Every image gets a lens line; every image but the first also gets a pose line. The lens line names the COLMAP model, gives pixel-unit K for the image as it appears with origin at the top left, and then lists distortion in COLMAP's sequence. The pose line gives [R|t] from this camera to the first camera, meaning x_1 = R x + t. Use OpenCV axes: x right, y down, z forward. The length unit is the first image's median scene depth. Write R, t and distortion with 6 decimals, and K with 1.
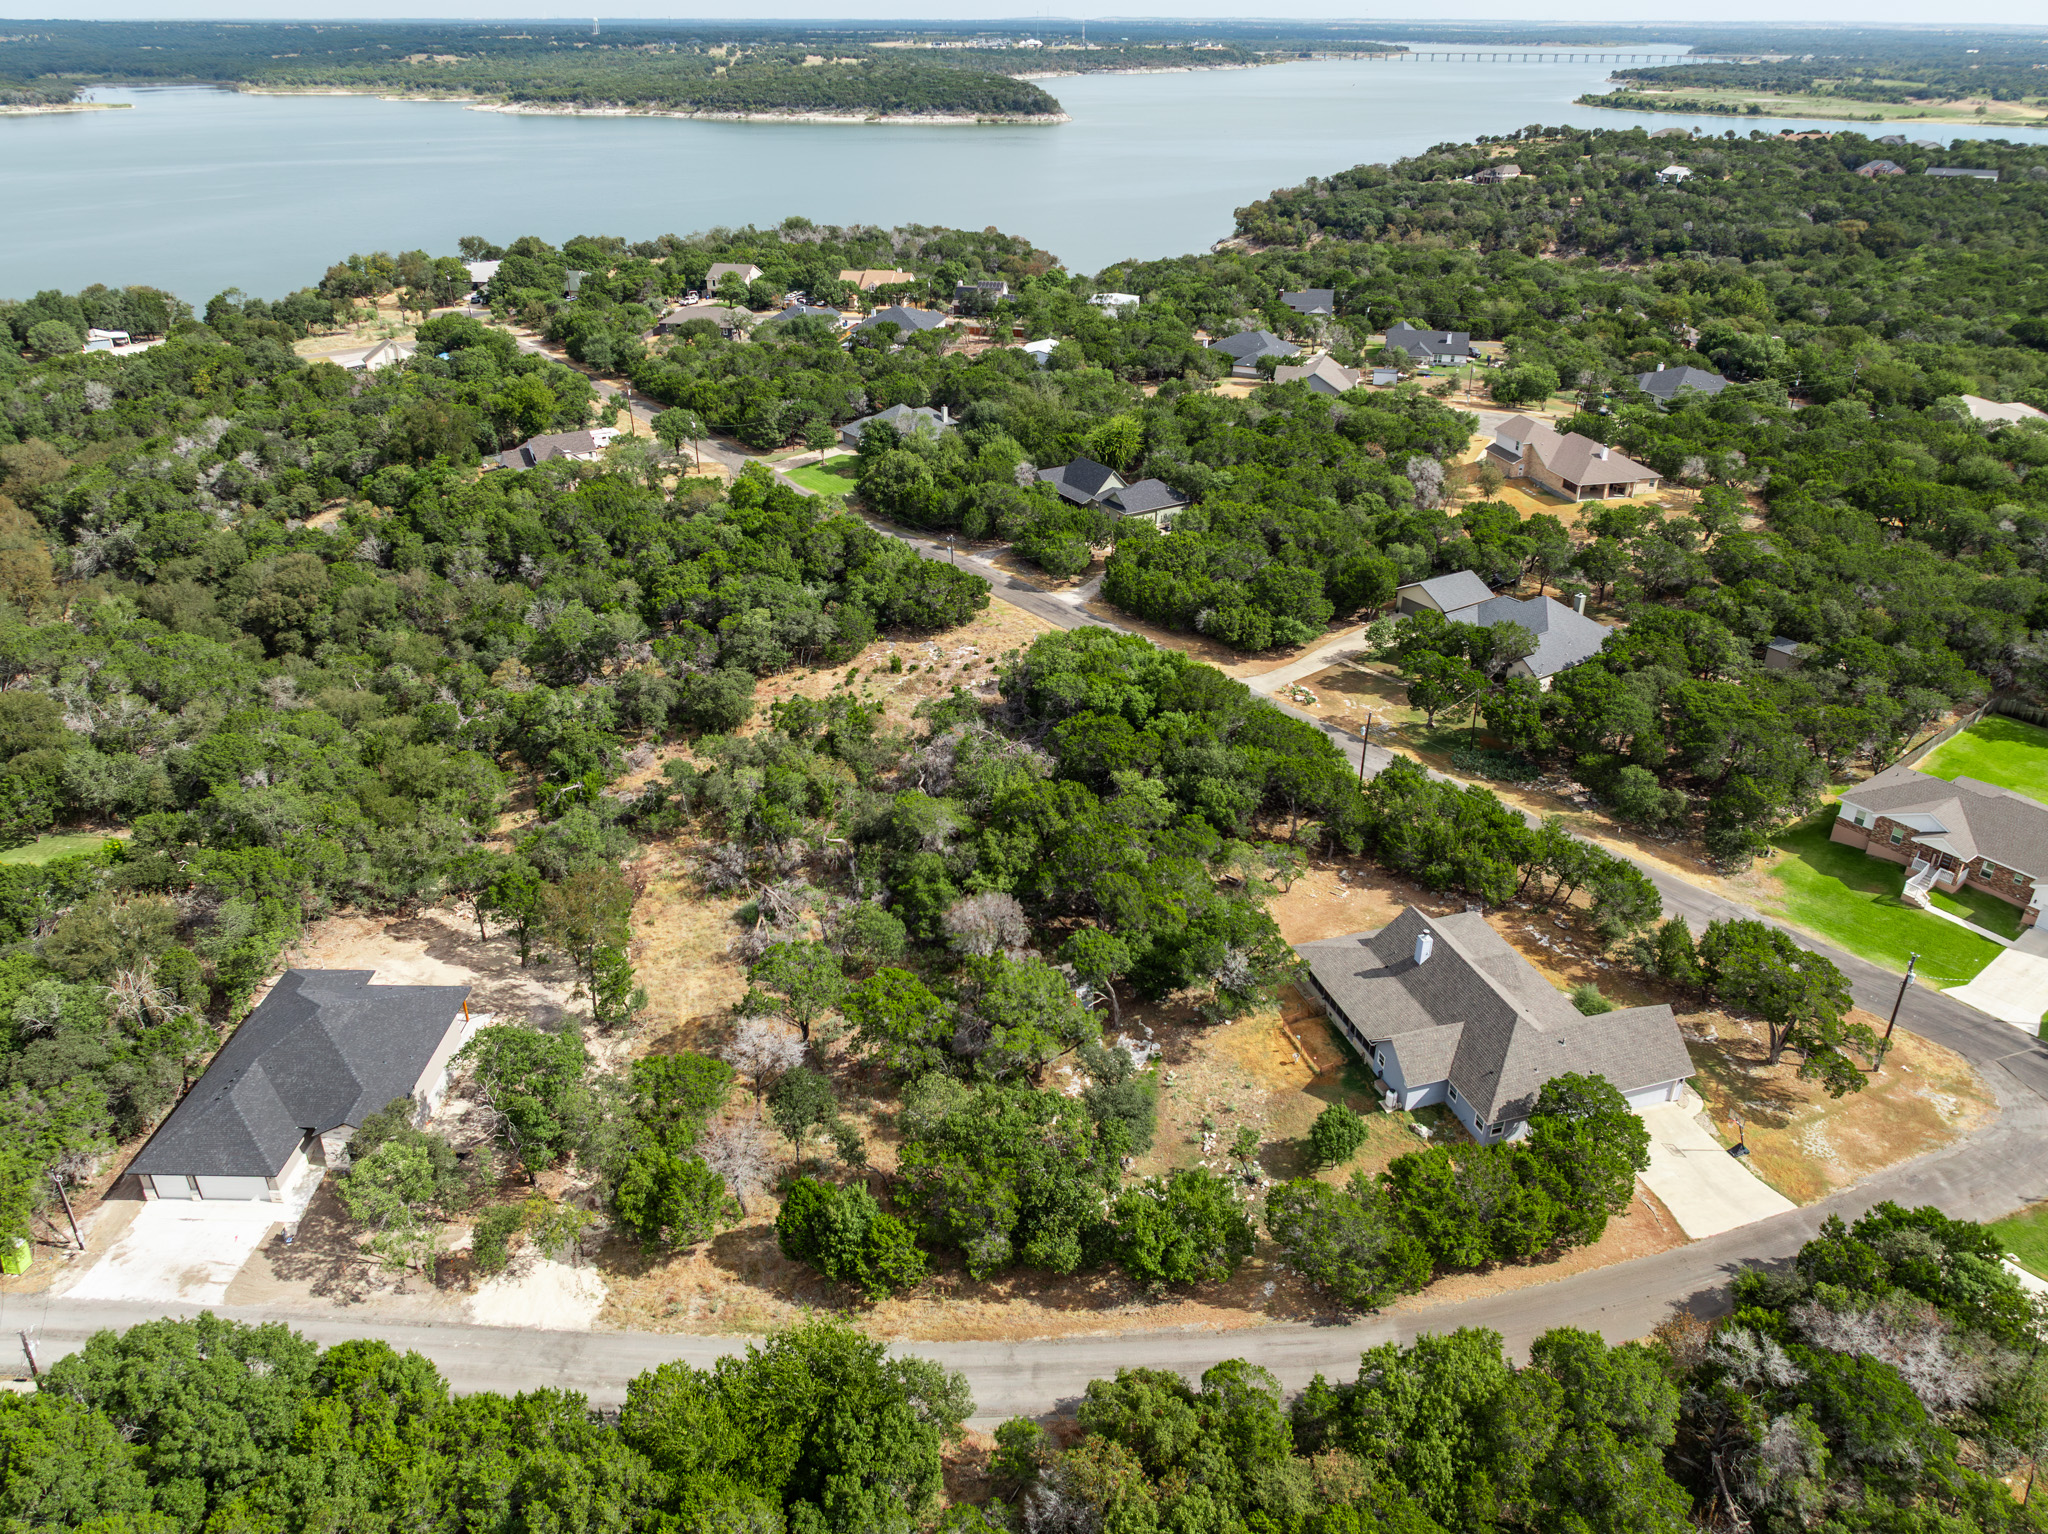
lens RADIAL K [[1445.2, 0, 1024.8], [0, 1445.2, 758.7], [0, 0, 1]] dist [-0.031646, 0.019772]
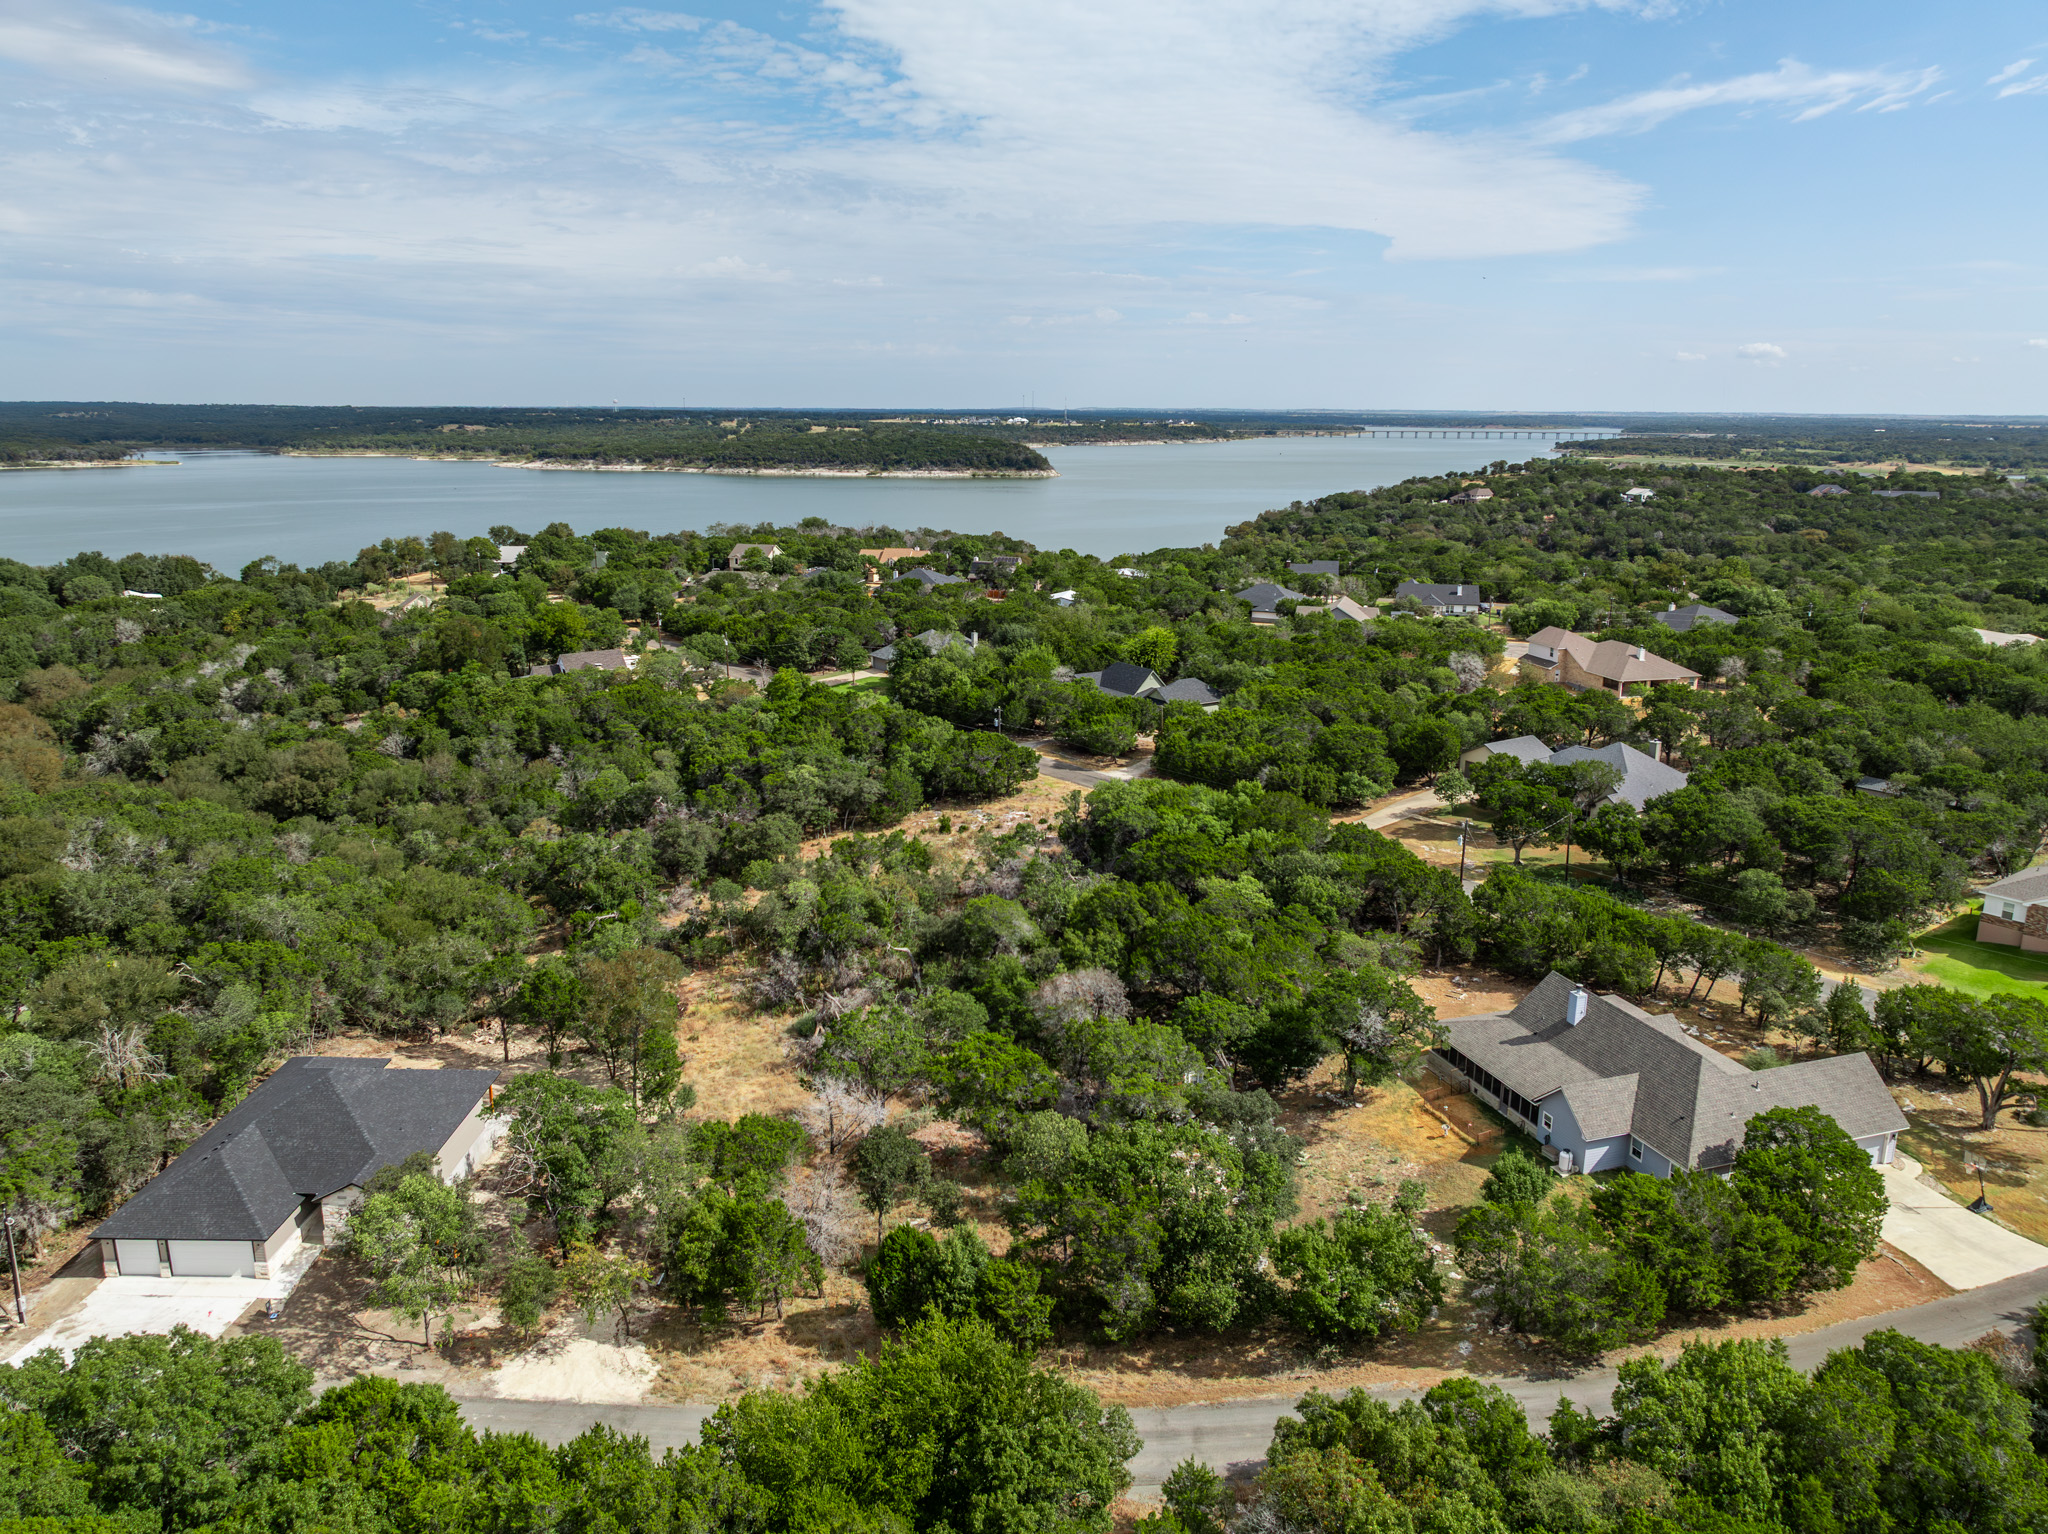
lens RADIAL K [[1445.2, 0, 1024.5], [0, 1445.2, 754.7], [0, 0, 1]] dist [-0.031646, 0.019772]
pose [[0.999929, 0.000951, 0.011862, -0.029105], [0.001938, 0.970465, -0.241236, 0.072705], [-0.011742, 0.241242, 0.970394, 0.036463]]
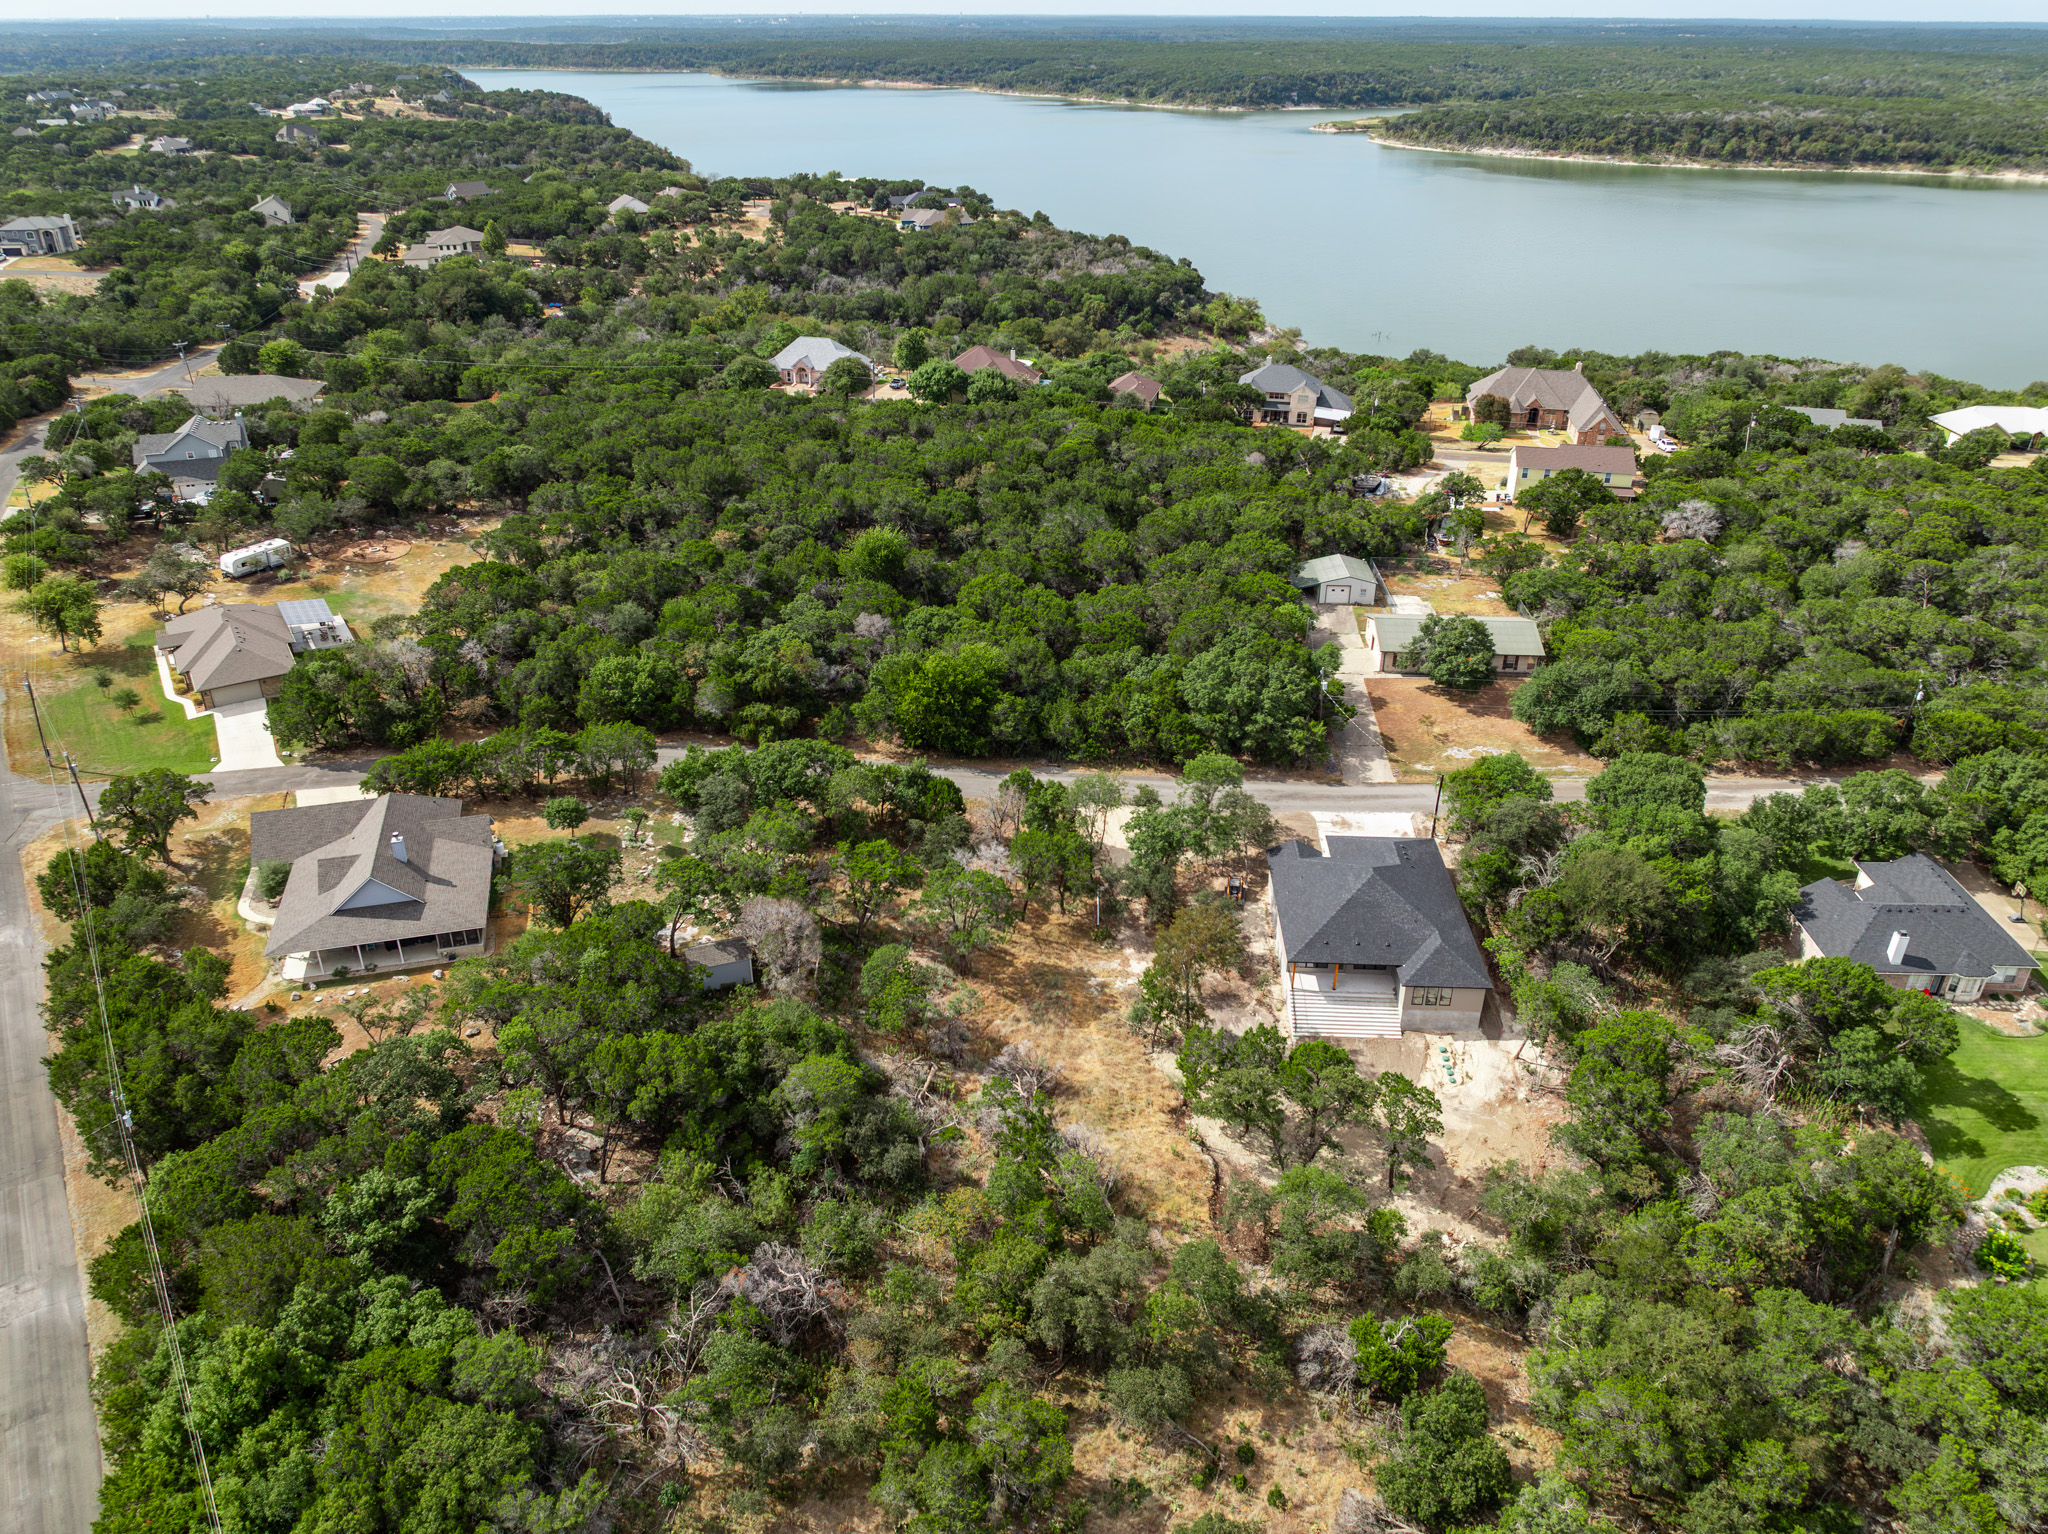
lens RADIAL K [[1445.2, 0, 1028.3], [0, 1445.2, 760.8], [0, 0, 1]] dist [-0.031646, 0.019772]
pose [[-0.999527, -0.021293, 0.022197, -0.086715], [0.005945, 0.574301, 0.818623, -0.303906], [-0.030178, 0.818368, -0.573902, 0.585122]]
